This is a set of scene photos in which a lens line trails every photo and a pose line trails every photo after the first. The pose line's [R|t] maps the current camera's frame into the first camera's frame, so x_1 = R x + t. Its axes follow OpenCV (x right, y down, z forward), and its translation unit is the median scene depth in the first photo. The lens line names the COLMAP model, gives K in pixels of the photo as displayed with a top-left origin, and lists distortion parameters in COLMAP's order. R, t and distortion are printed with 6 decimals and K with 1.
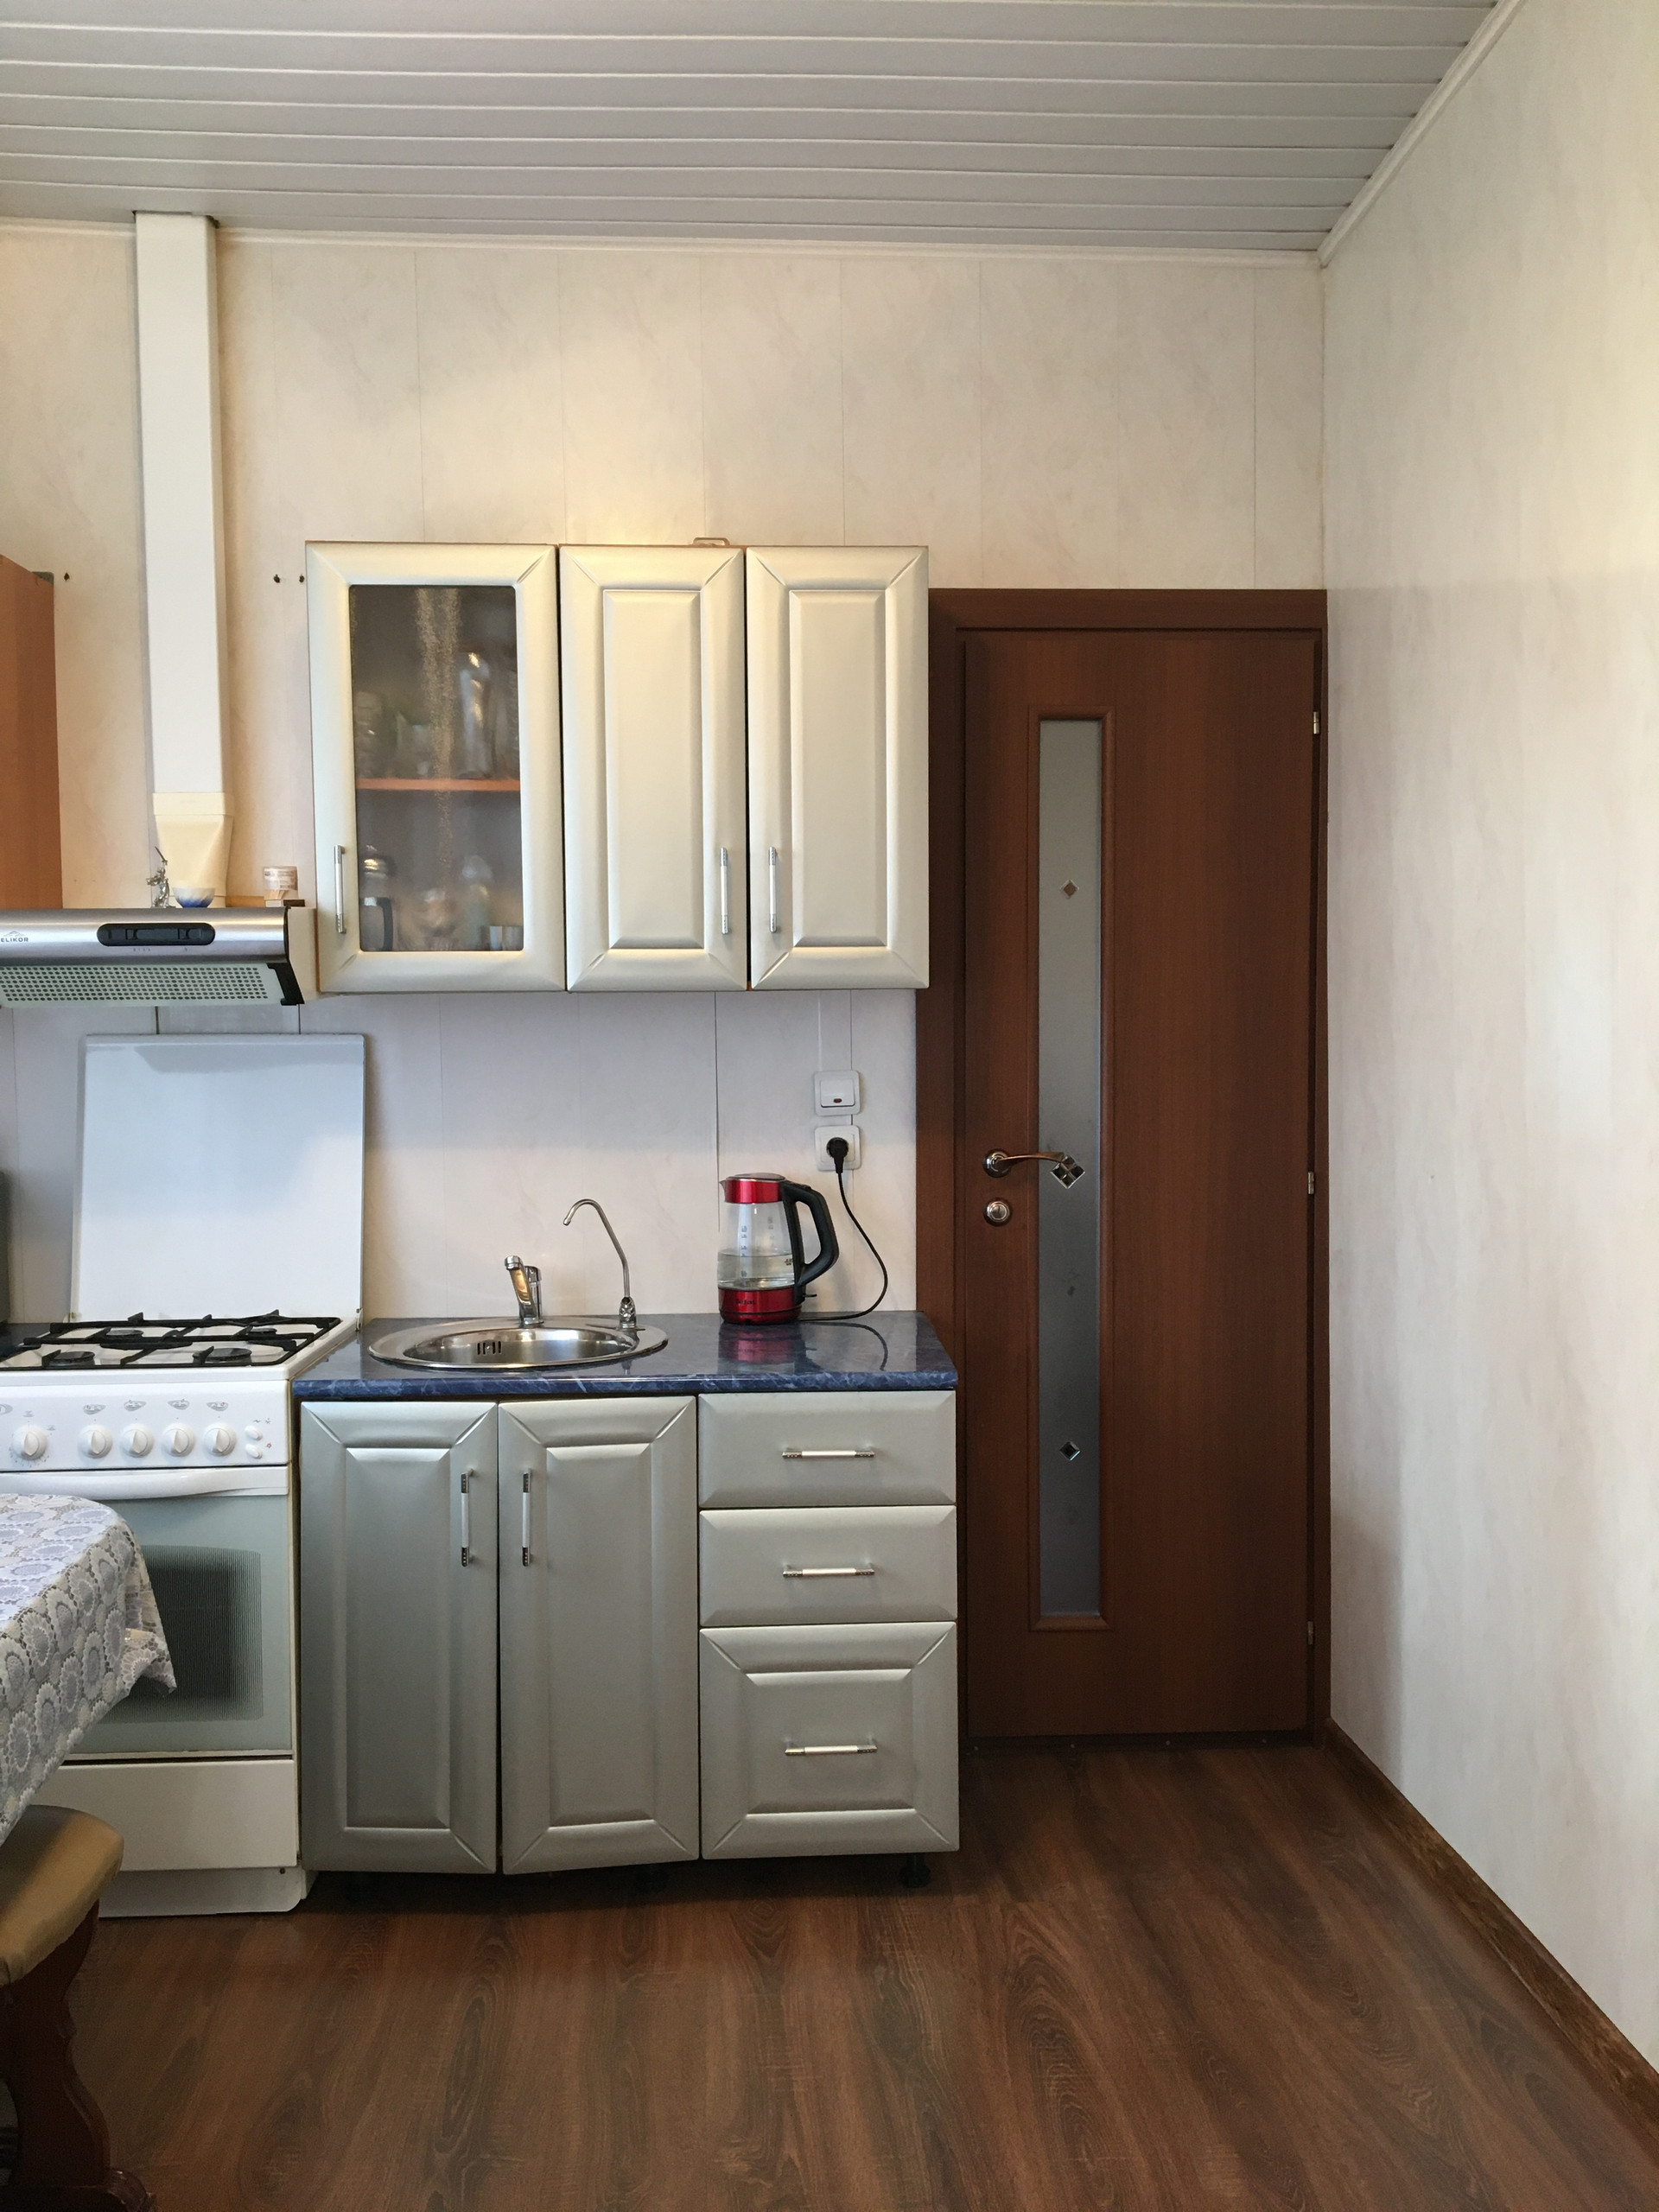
lens RADIAL K [[1872.4, 0, 835.4], [0, 1872.4, 1099.3], [0, 0, 1]] dist [0.093493, -0.137579]
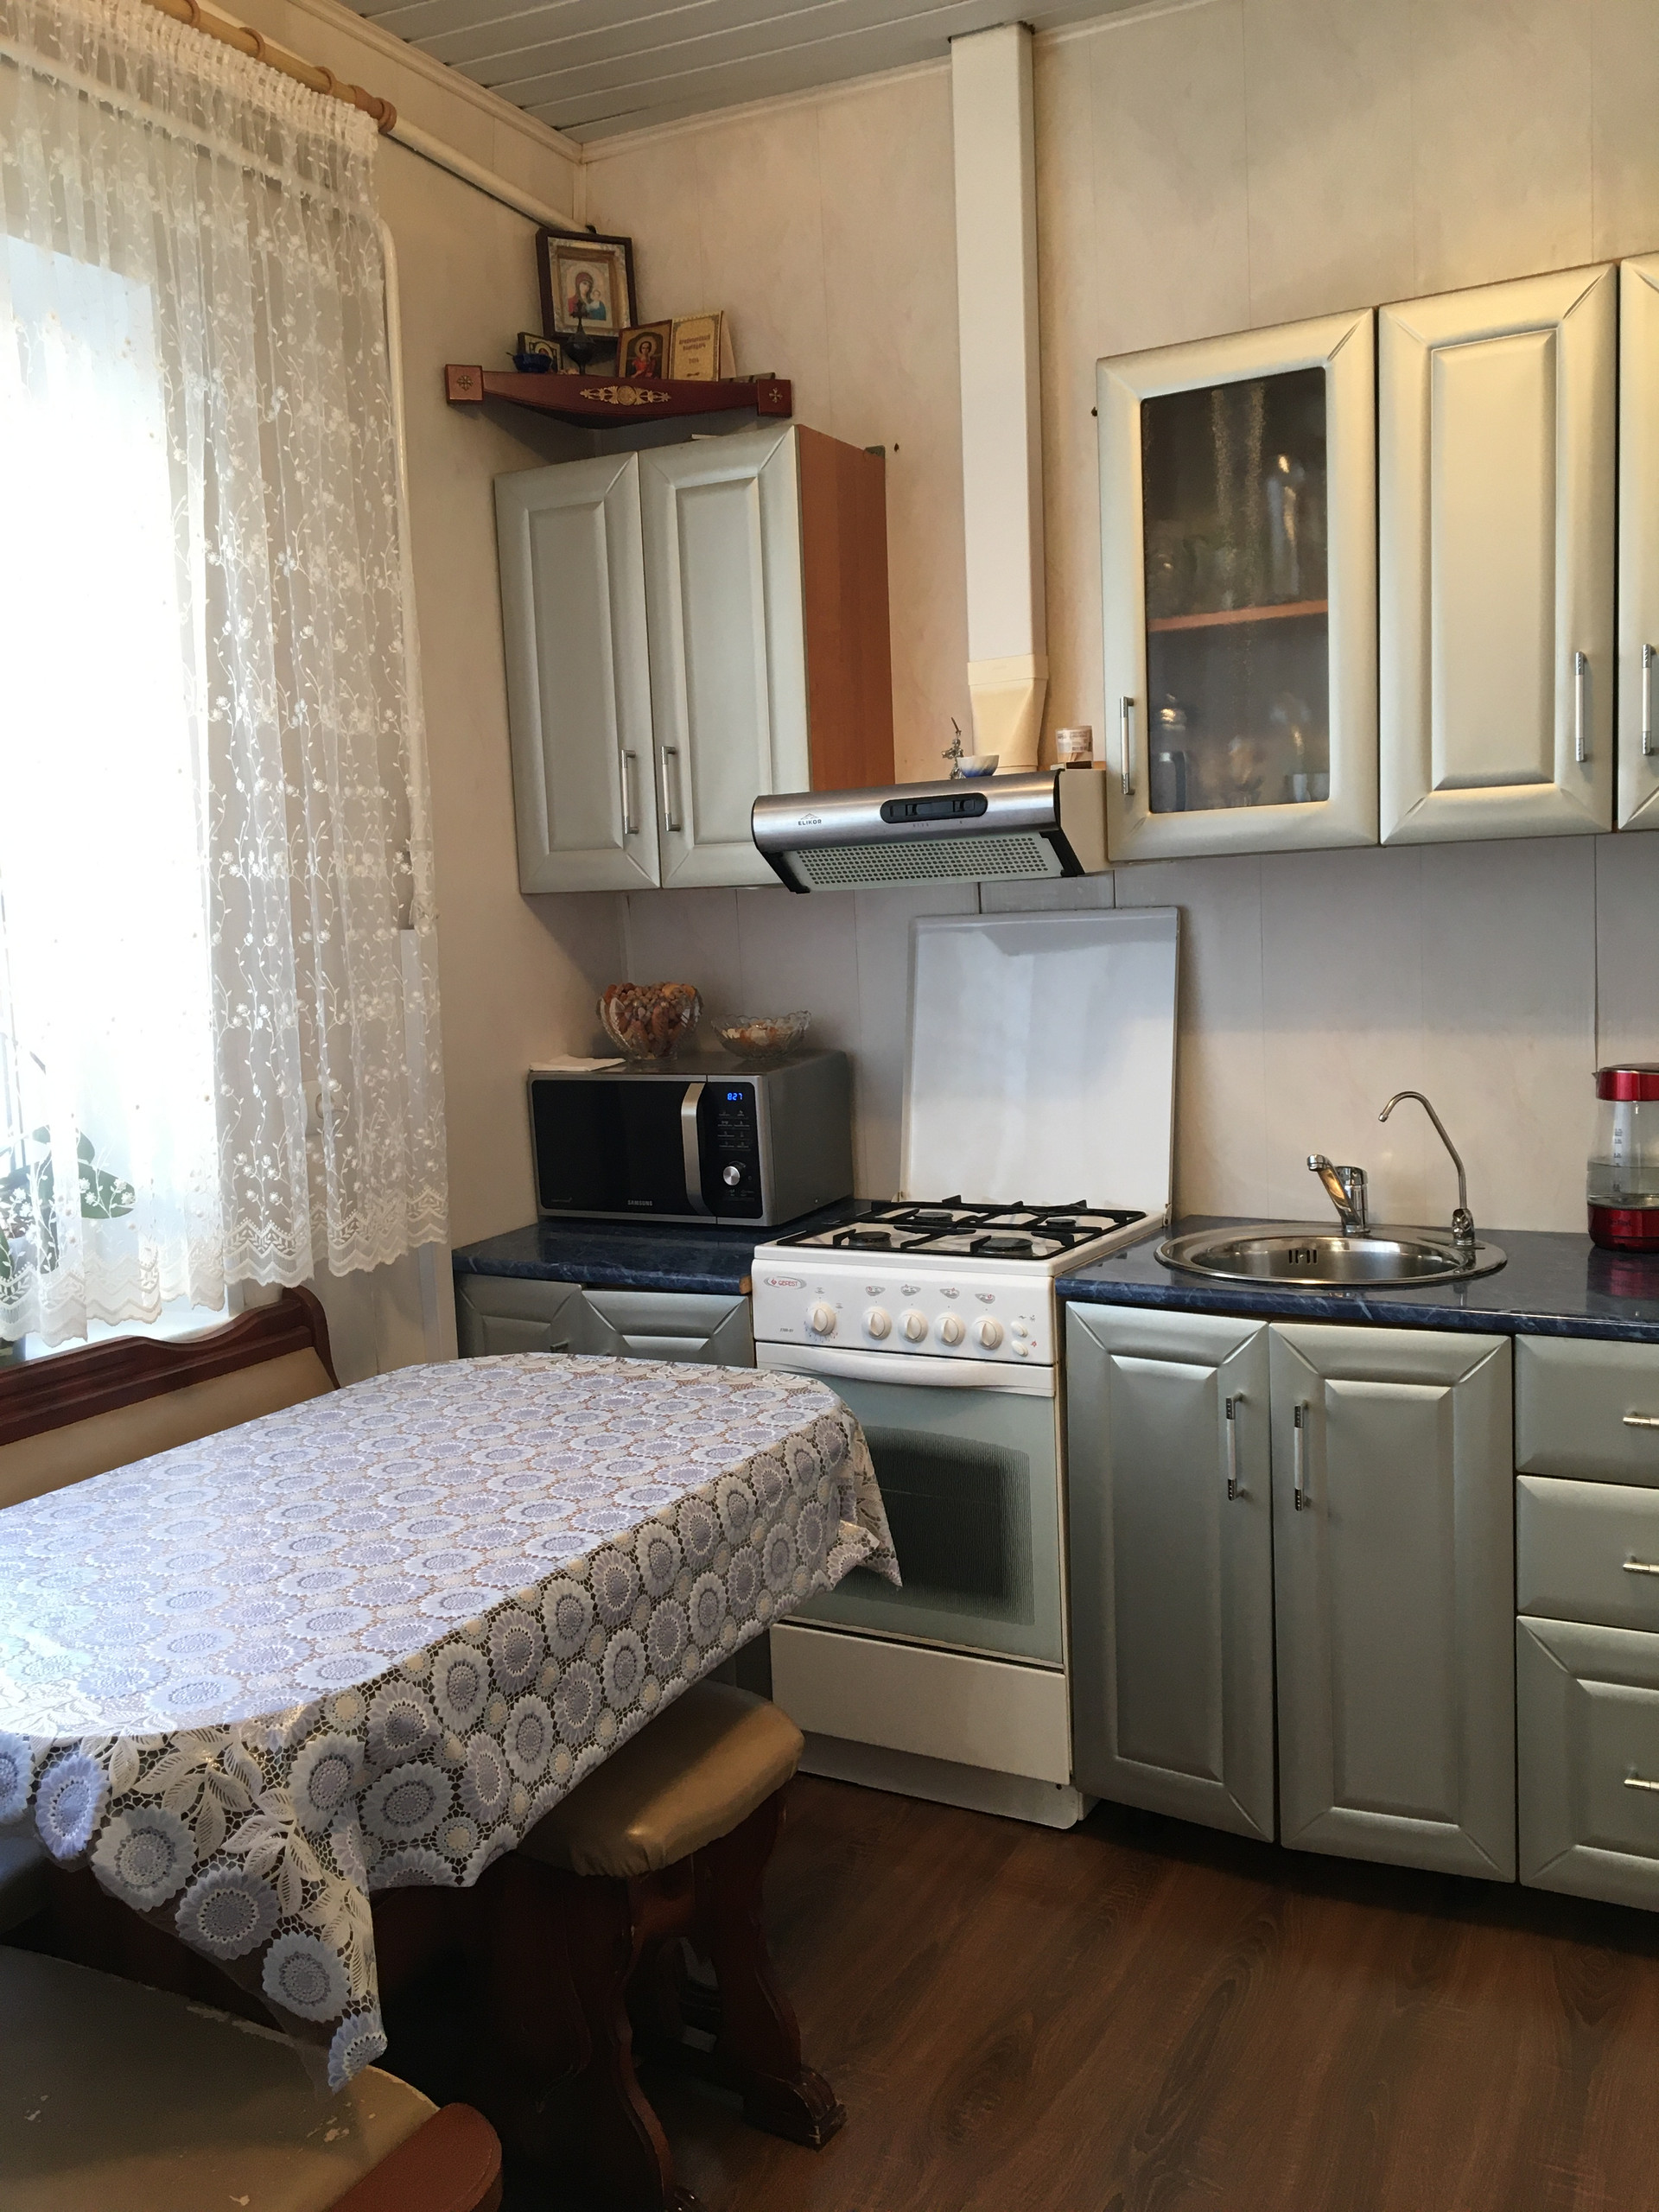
lens RADIAL K [[1872.4, 0, 816.1], [0, 1872.4, 1102.4], [0, 0, 1]] dist [0.093493, -0.137579]
pose [[0.851305, 0.023621, -0.524140, 0.089898], [0.010602, 0.998008, 0.062196, 0.002340], [0.524565, -0.058505, 0.849358, 0.137864]]
